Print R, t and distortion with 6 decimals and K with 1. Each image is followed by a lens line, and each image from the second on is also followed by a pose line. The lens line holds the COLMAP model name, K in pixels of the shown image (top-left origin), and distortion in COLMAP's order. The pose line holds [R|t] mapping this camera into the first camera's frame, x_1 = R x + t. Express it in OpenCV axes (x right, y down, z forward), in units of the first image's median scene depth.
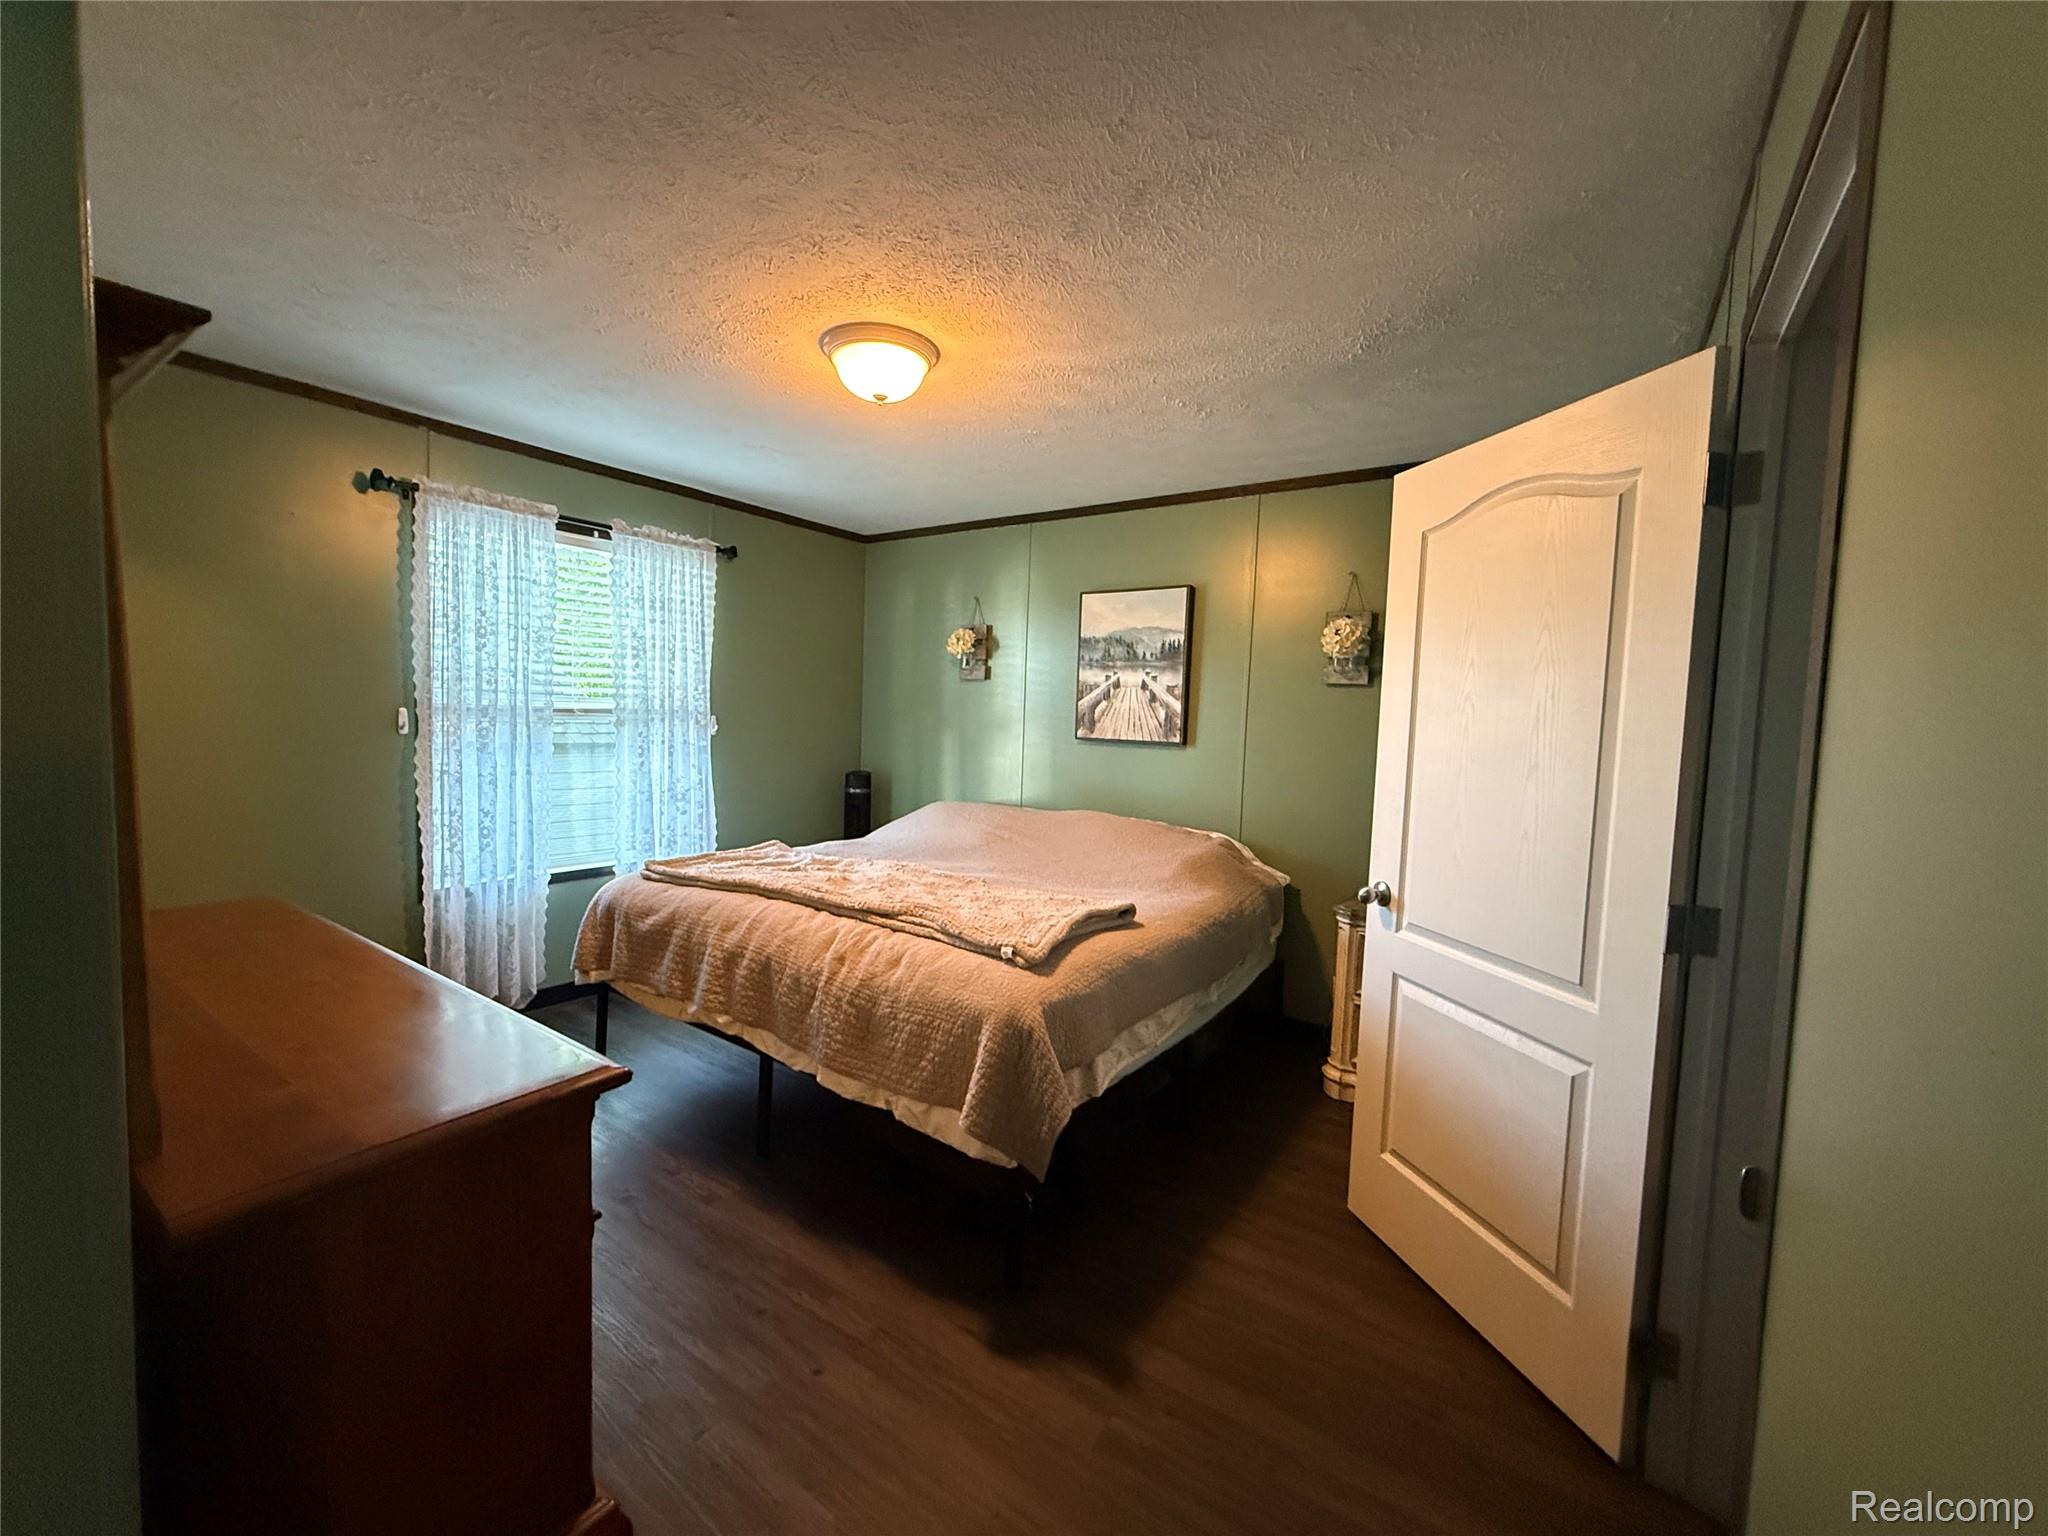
lens RADIAL K [[800.0, 0, 1024.0], [0, 800.0, 768.0], [0, 0, 1]] dist [0.013791, -0.000013]
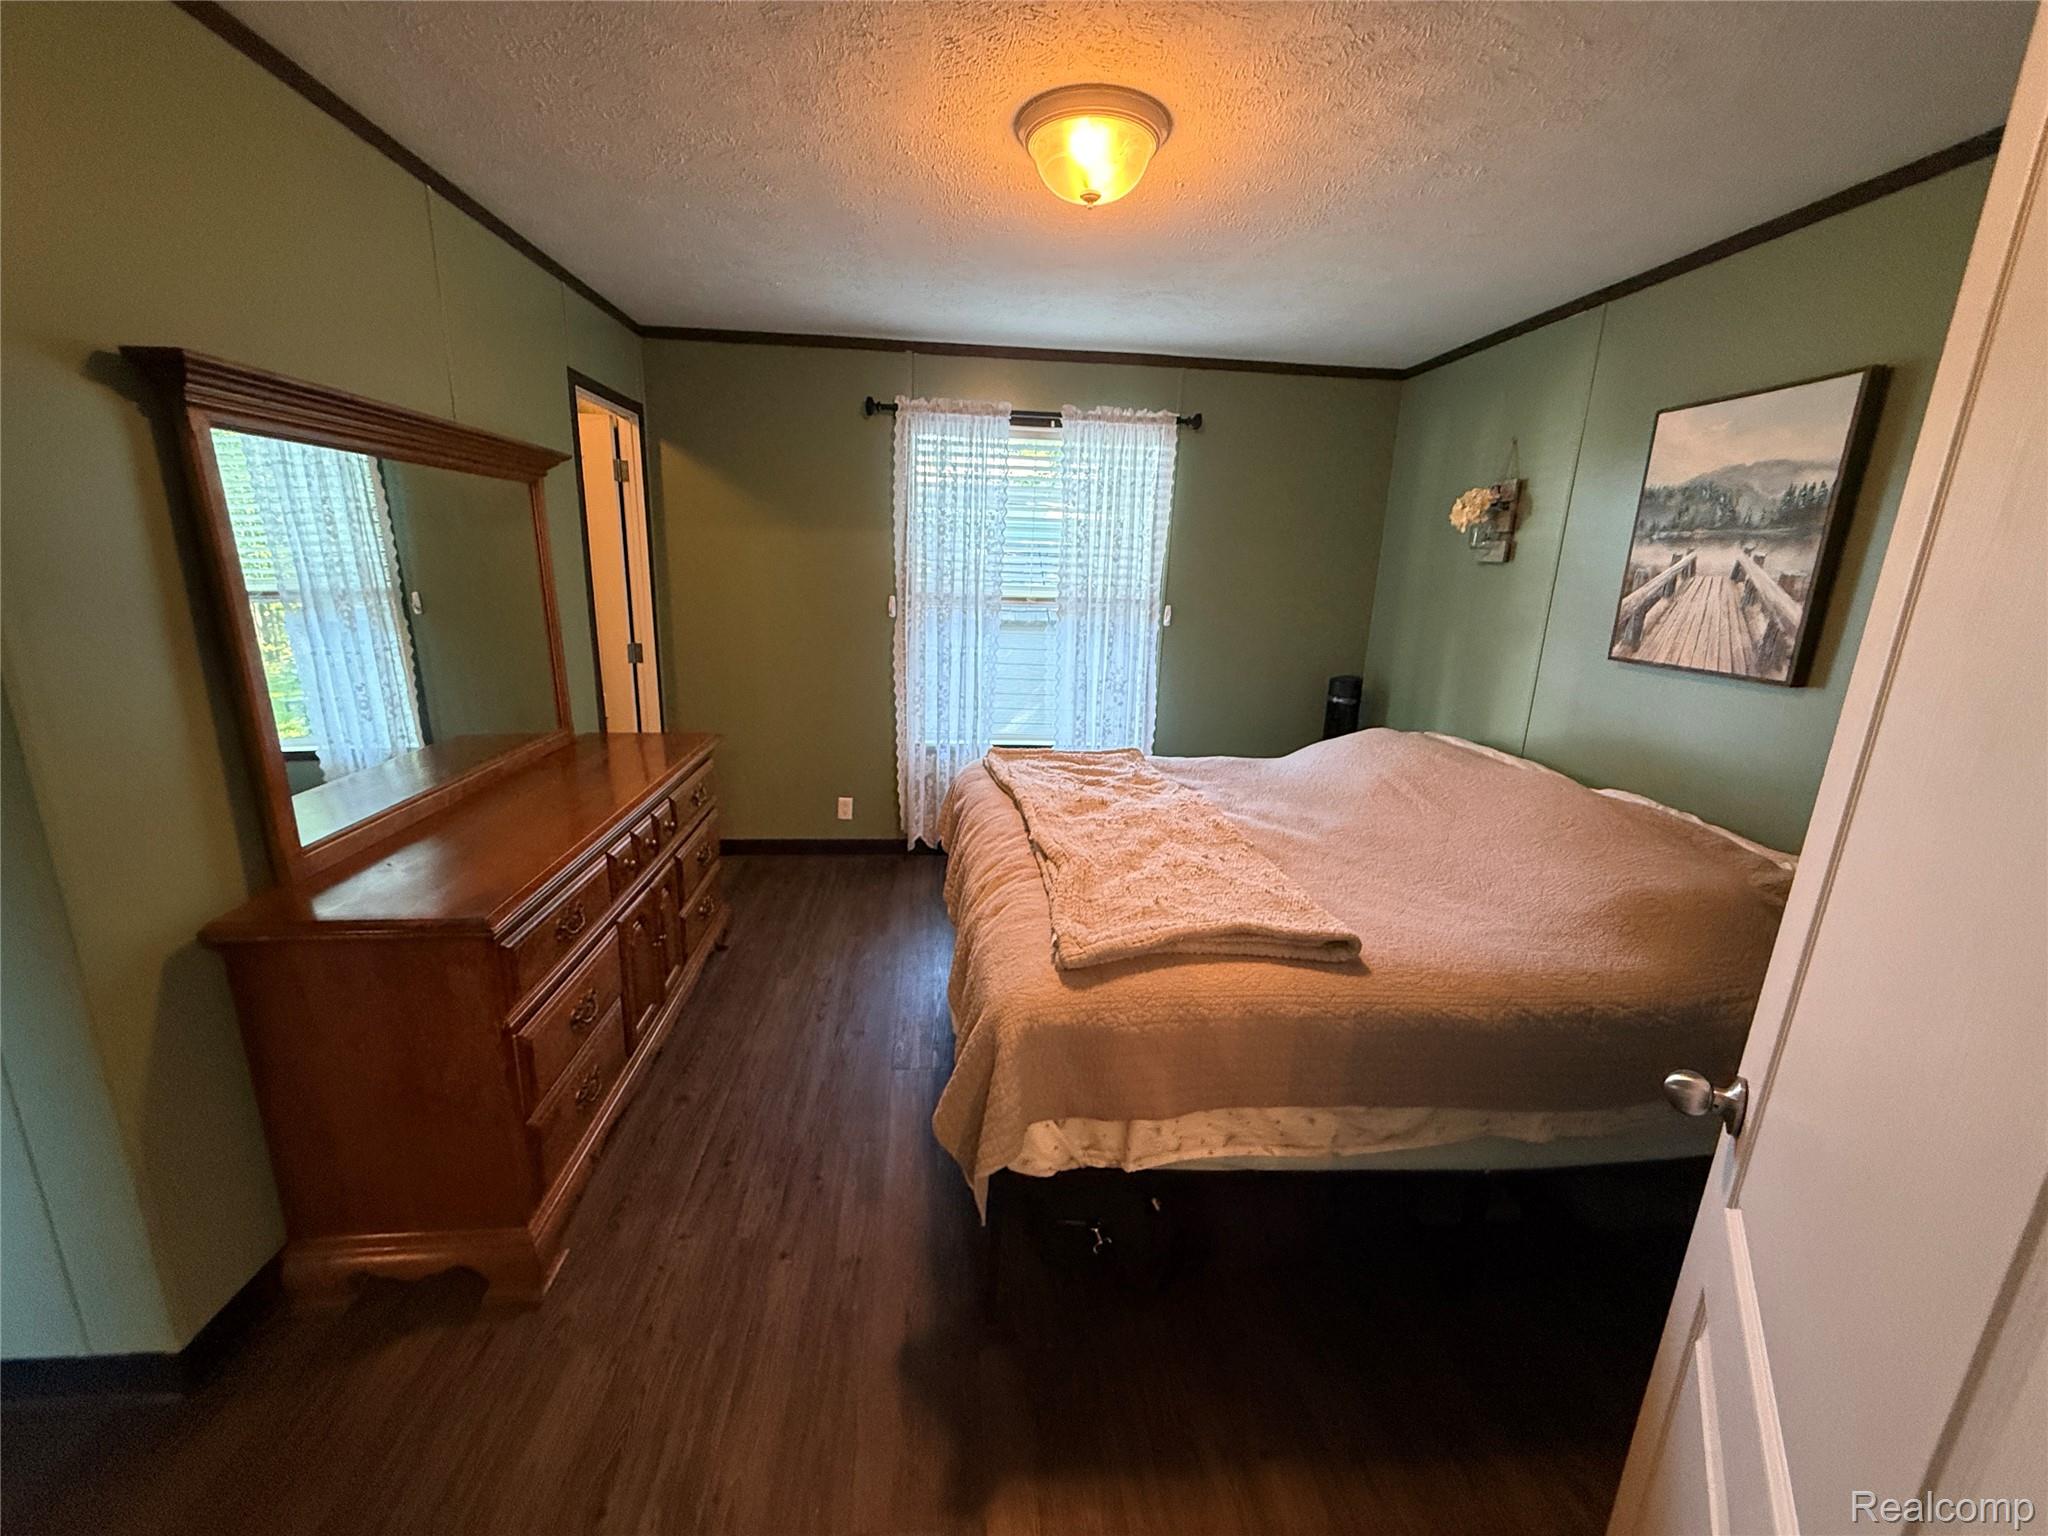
lens RADIAL K [[816.7, 0, 1018.4], [0, 816.7, 766.7], [0, 0, 1]] dist [-0.000216, -0.000078]
pose [[0.654921, 0.172203, -0.735816, 0.262050], [-0.065136, 0.982931, 0.172060, -0.035443], [0.752885, -0.064758, 0.654958, 0.242311]]
